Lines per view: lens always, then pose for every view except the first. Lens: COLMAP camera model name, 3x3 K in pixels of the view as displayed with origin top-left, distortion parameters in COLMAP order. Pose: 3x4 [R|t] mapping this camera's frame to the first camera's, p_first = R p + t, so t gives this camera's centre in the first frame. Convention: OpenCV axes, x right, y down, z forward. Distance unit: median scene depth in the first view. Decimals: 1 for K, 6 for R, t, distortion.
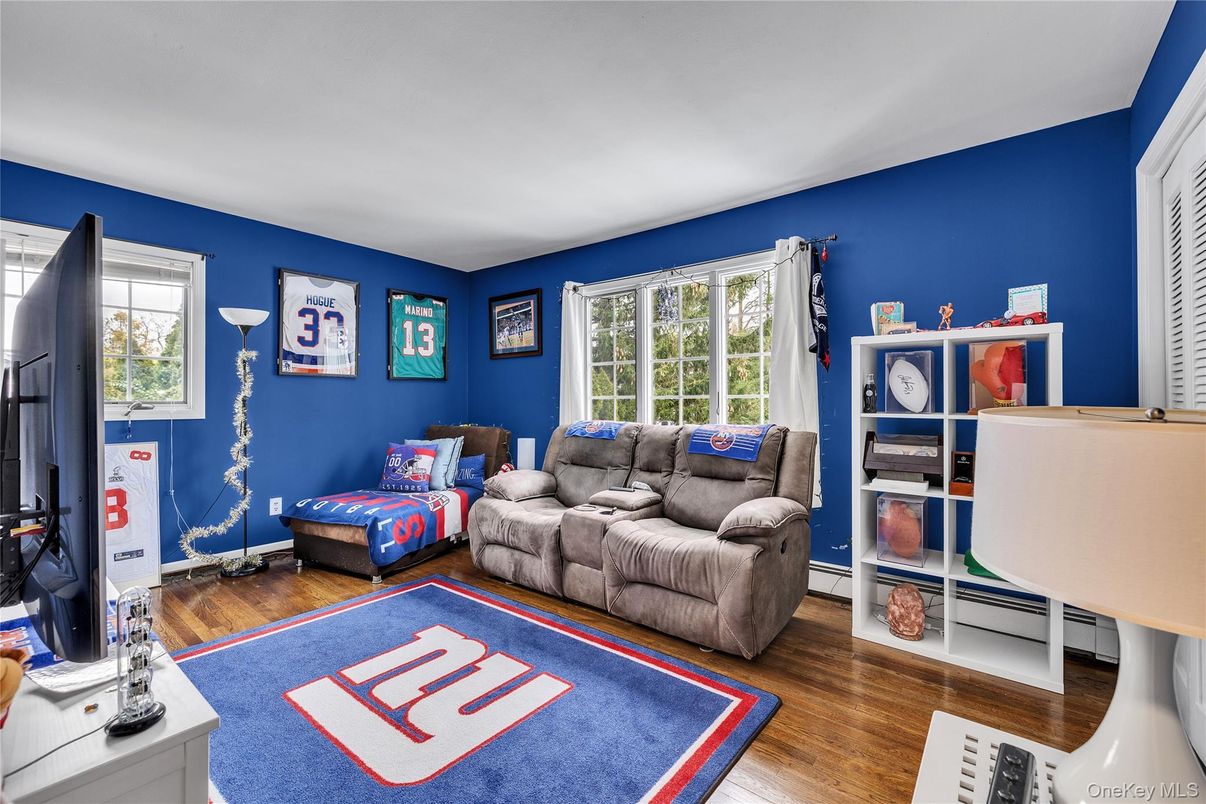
lens RADIAL K [[510.8, 0, 601.2], [0, 510.8, 401.9], [0, 0, 1]] dist [0.000040, -0.000018]
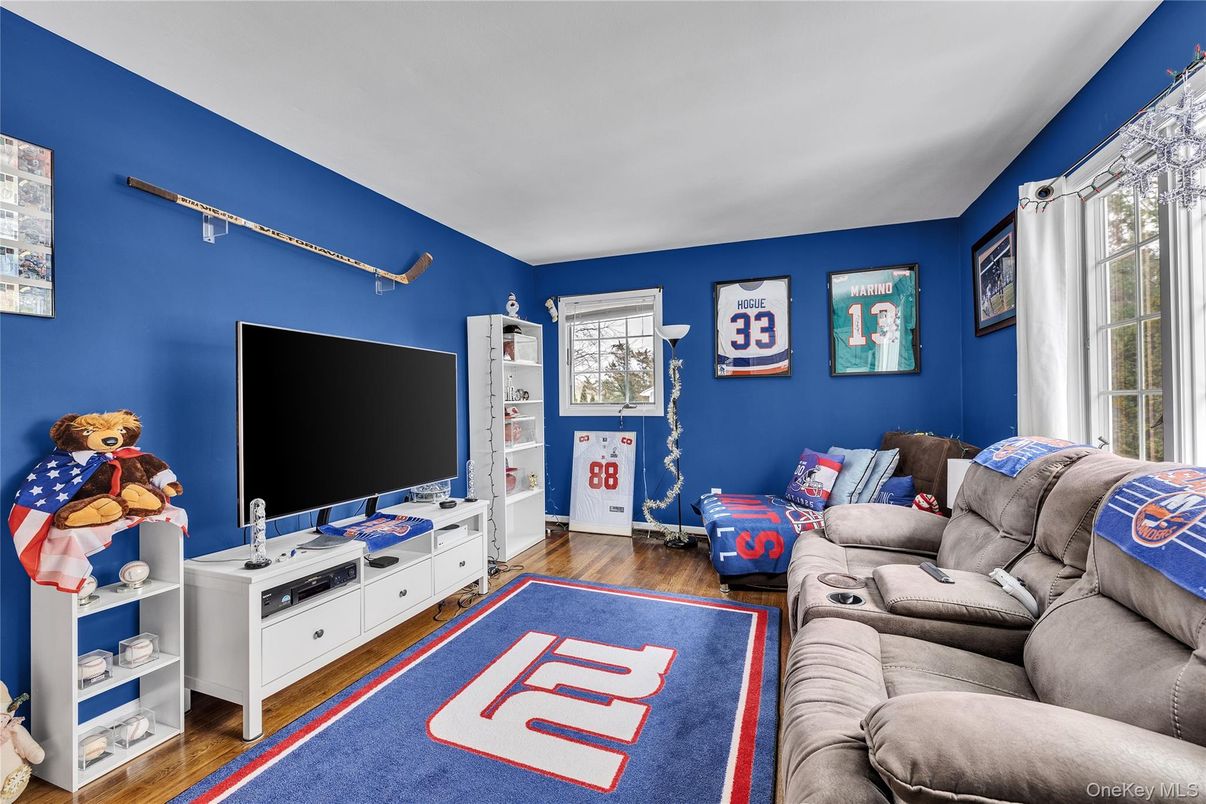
lens RADIAL K [[510.8, 0, 596.8], [0, 510.8, 400.8], [0, 0, 1]] dist [0.000040, -0.000018]
pose [[0.293687, -0.004311, -0.955892, 0.393660], [0.005277, 0.999982, -0.002889, -0.002117], [0.955887, -0.004196, 0.293705, 0.469771]]
